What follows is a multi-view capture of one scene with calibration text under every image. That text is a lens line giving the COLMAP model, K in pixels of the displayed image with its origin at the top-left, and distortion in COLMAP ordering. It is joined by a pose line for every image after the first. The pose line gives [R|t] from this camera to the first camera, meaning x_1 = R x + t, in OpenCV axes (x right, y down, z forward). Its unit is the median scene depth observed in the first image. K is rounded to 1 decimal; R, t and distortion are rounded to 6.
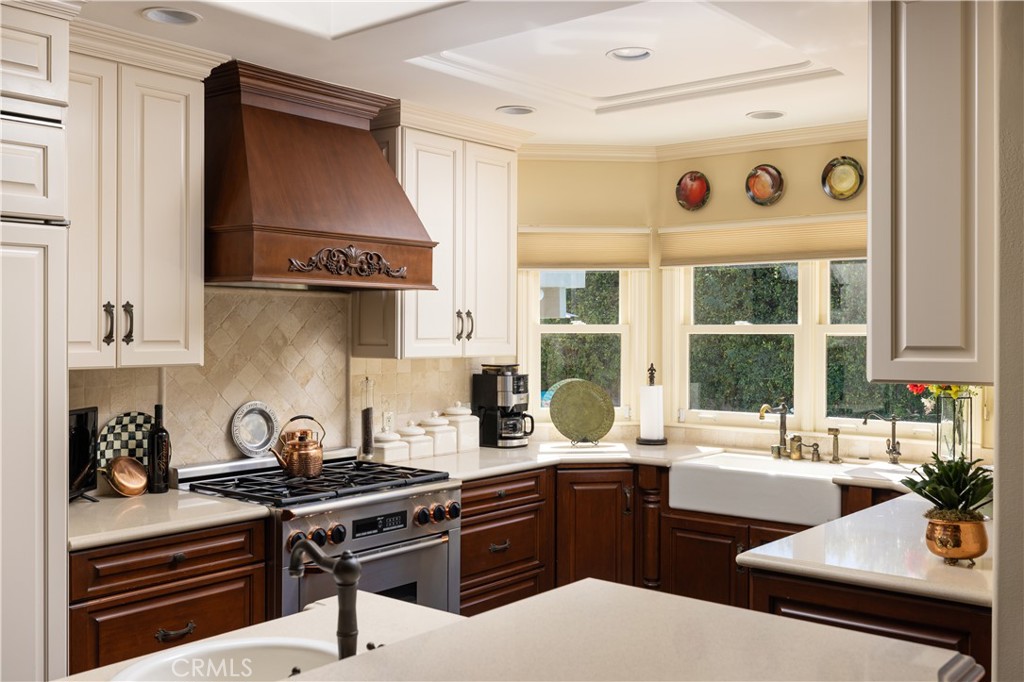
lens RADIAL K [[997.6, 0, 510.4], [0, 997.6, 341.1], [0, 0, 1]] dist [0.003819, 0.000000]
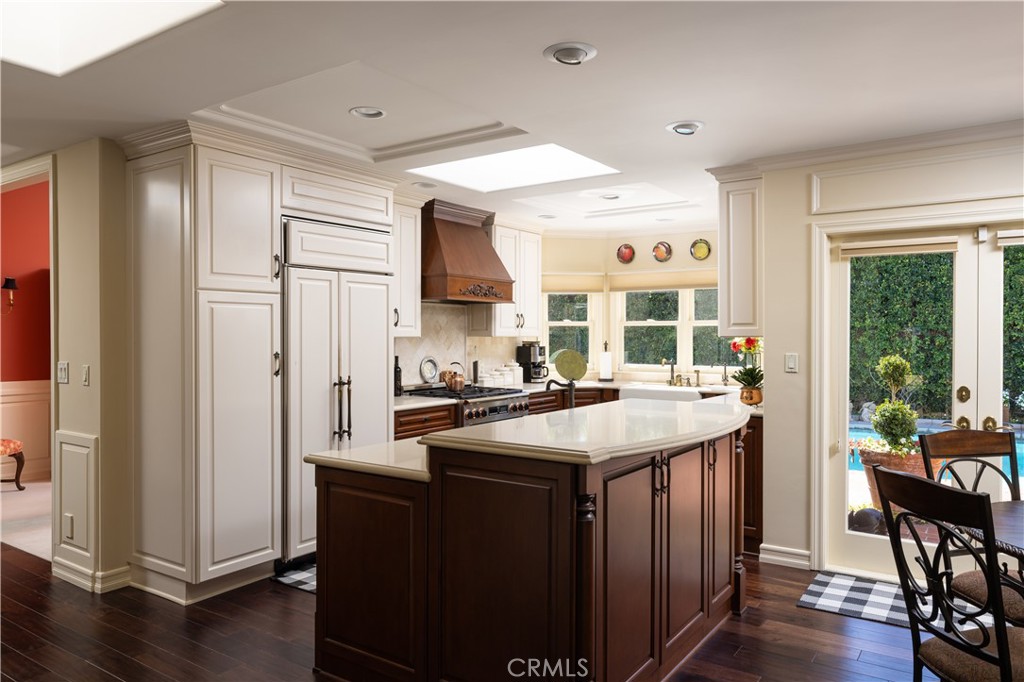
lens RADIAL K [[714.5, 0, 513.9], [0, 714.5, 338.1], [0, 0, 1]] dist [0.030333, 0.001429]
pose [[0.996075, -0.001733, 0.088495, -0.191702], [0.002147, 0.999987, -0.004588, 0.026539], [-0.088486, 0.004760, 0.996066, -0.461432]]
